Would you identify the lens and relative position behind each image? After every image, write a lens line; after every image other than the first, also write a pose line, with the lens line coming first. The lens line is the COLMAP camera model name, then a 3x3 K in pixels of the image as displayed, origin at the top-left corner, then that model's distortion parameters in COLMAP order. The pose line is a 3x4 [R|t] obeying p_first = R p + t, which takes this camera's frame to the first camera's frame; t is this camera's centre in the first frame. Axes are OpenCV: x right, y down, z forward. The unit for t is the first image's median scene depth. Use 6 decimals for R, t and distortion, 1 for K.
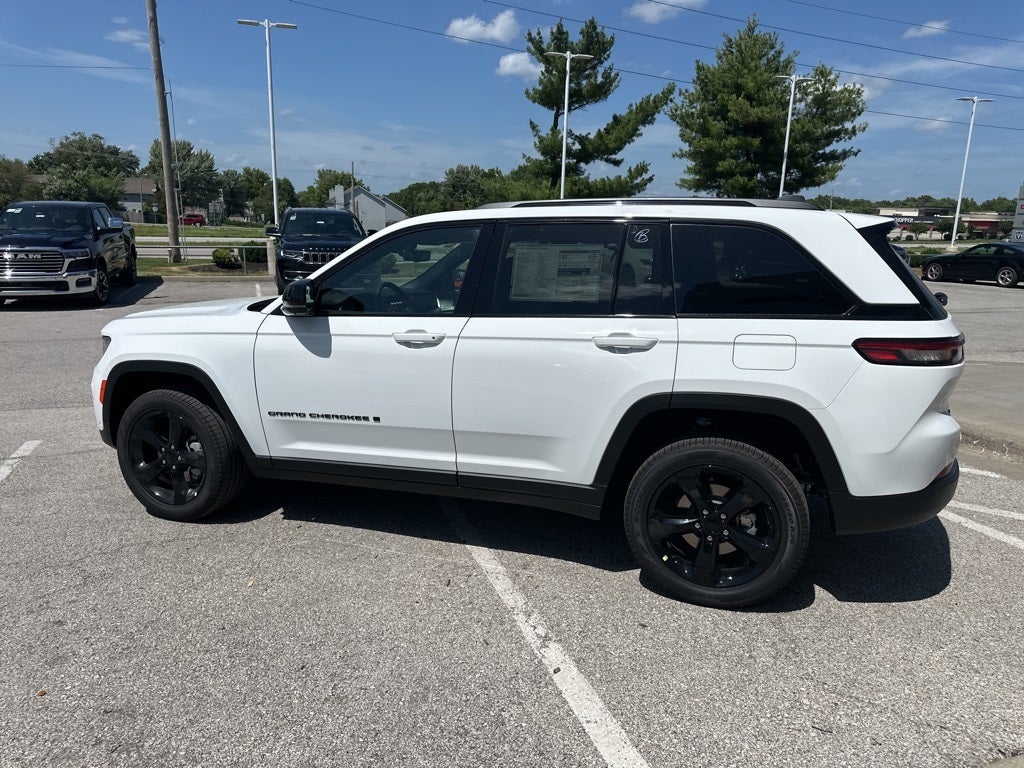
lens RADIAL K [[724.1, 0, 514.0], [0, 724.1, 393.3], [0, 0, 1]] dist [0.030695, -0.039282]
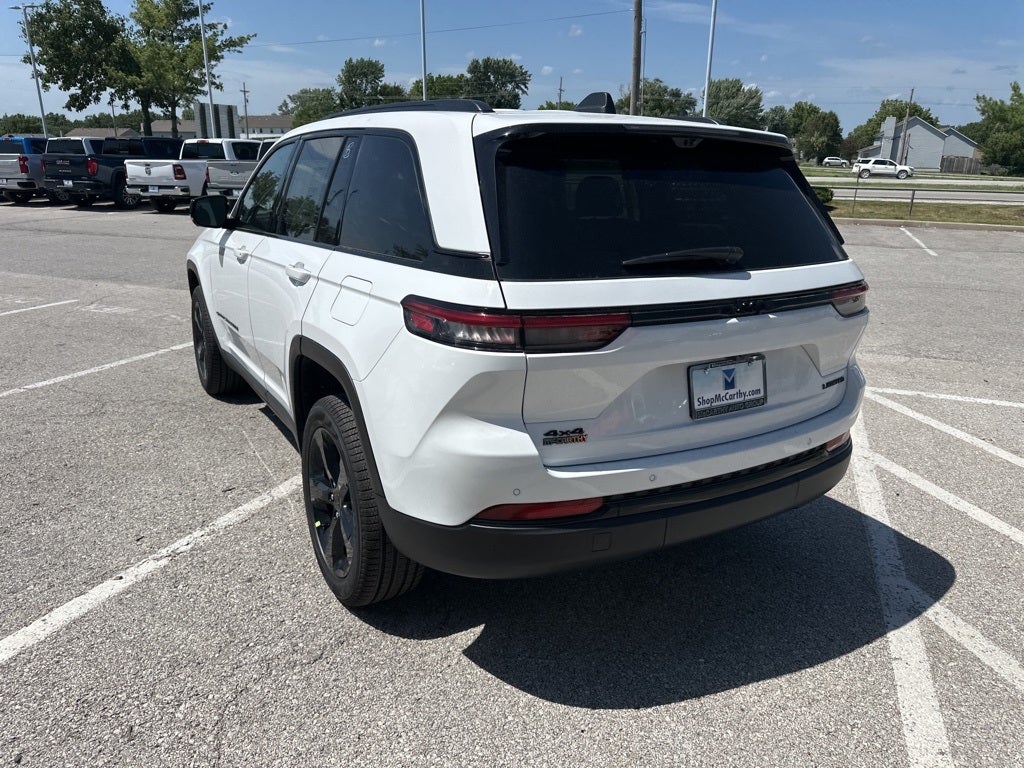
lens RADIAL K [[724.1, 0, 510.8], [0, 724.1, 386.3], [0, 0, 1]] dist [0.030695, -0.039282]
pose [[0.760544, 0.189056, -0.621153, 0.766643], [-0.145077, 0.981964, 0.121240, -0.066597], [0.632871, -0.002093, 0.774255, 0.393650]]
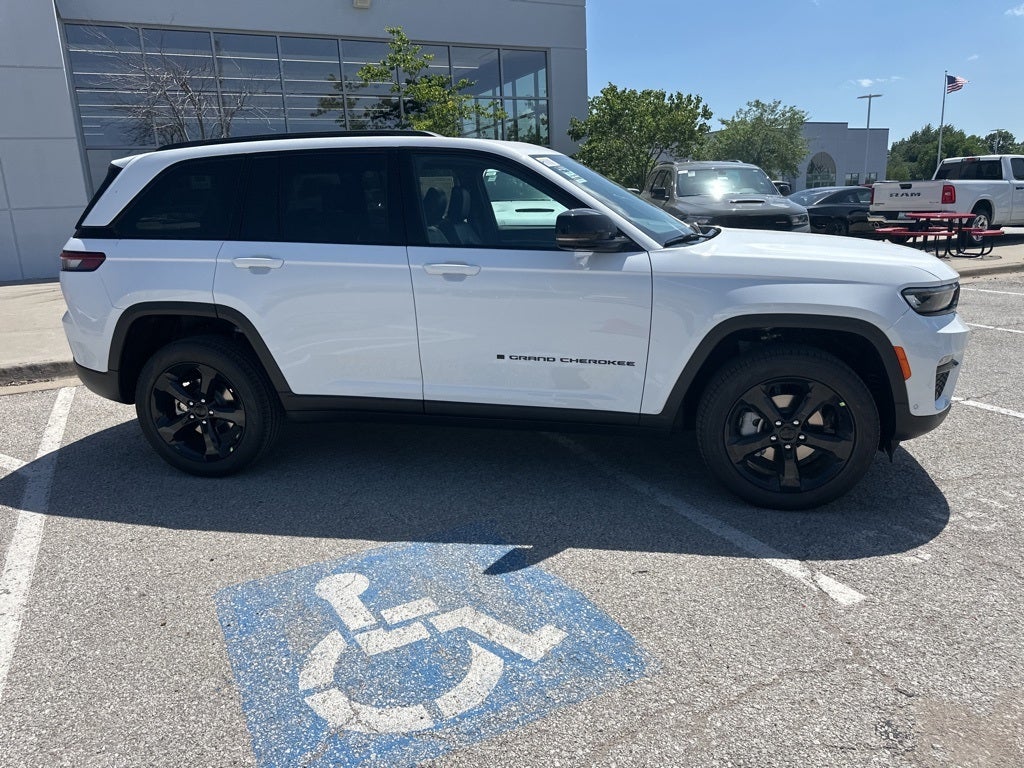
lens RADIAL K [[724.1, 0, 516.9], [0, 724.1, 381.2], [0, 0, 1]] dist [0.030695, -0.039282]
pose [[-0.989100, 0.052272, -0.137654, 0.080510], [-0.014724, 0.895069, 0.445685, -0.440715], [0.146507, 0.442854, -0.884543, 2.239265]]
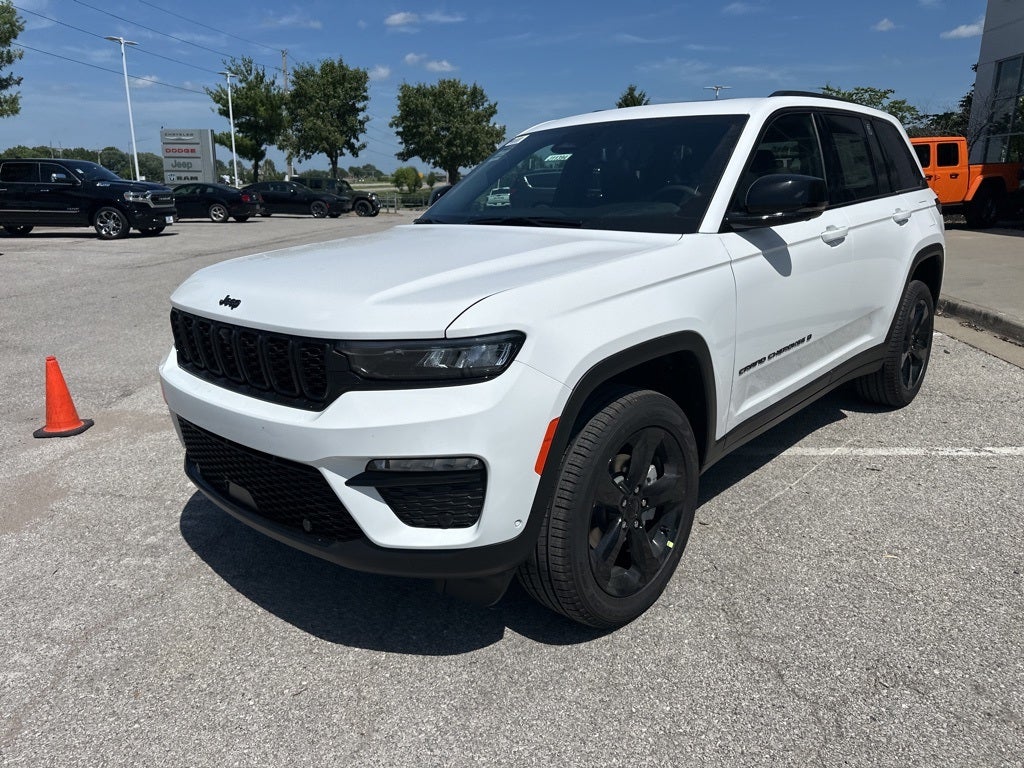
lens RADIAL K [[724.1, 0, 514.7], [0, 724.1, 384.1], [0, 0, 1]] dist [0.030695, -0.039282]
pose [[0.399006, -0.263530, 0.878263, -1.047015], [0.216944, 0.957748, 0.188820, -0.142486], [-0.890915, 0.115194, 0.439319, 0.885849]]
